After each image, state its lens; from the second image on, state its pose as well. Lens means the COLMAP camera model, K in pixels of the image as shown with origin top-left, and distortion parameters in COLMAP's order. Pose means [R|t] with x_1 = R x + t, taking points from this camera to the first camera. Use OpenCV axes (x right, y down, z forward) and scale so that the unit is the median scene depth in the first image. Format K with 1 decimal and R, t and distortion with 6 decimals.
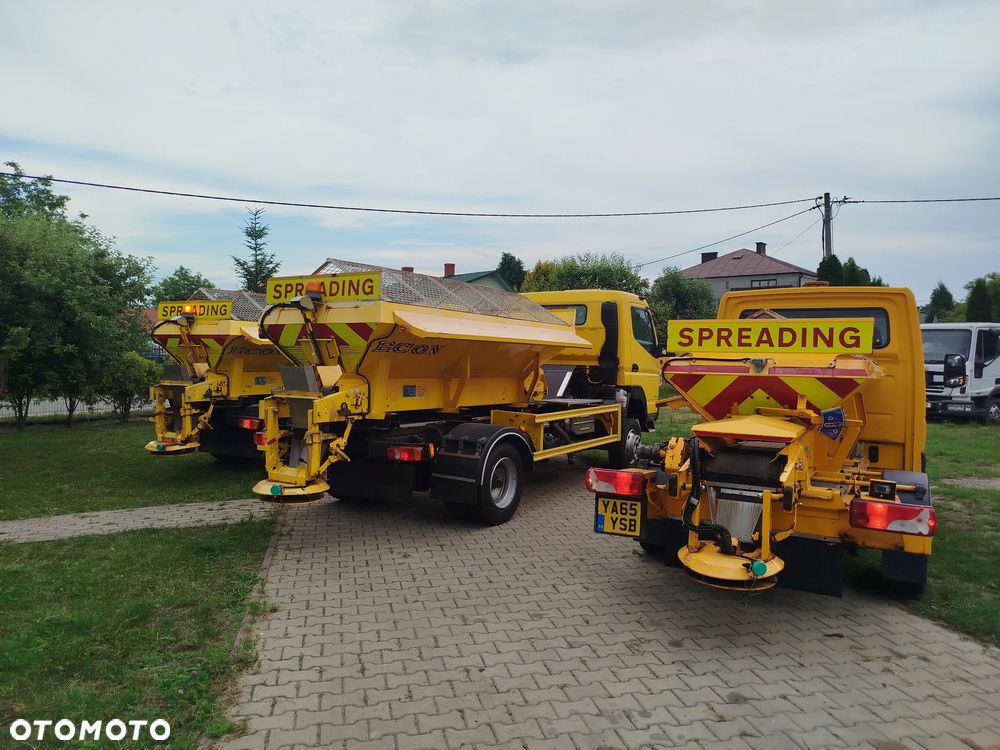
lens RADIAL K [[706.7, 0, 500.0], [0, 706.7, 375.0], [0, 0, 1]] dist [0.007481, 0.004997]
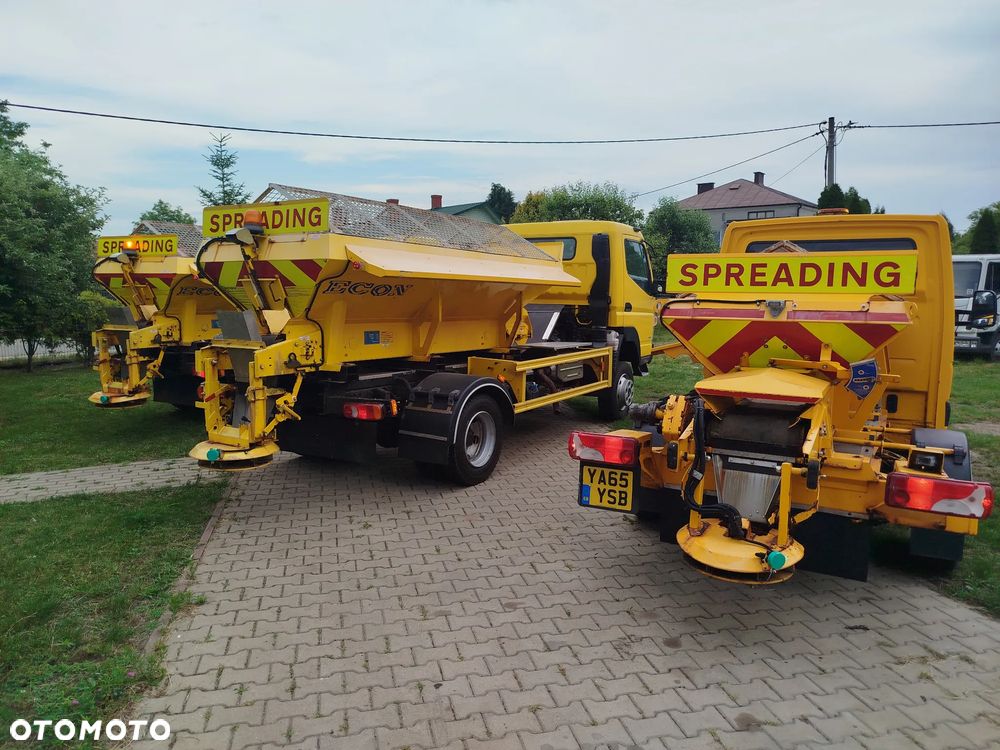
lens RADIAL K [[706.7, 0, 500.0], [0, 706.7, 375.0], [0, 0, 1]] dist [0.007481, 0.004997]
pose [[0.999930, -0.007206, 0.009421, 0.026686], [0.006319, 0.995831, 0.090994, -0.011513], [-0.010037, -0.090928, 0.995807, 0.137559]]
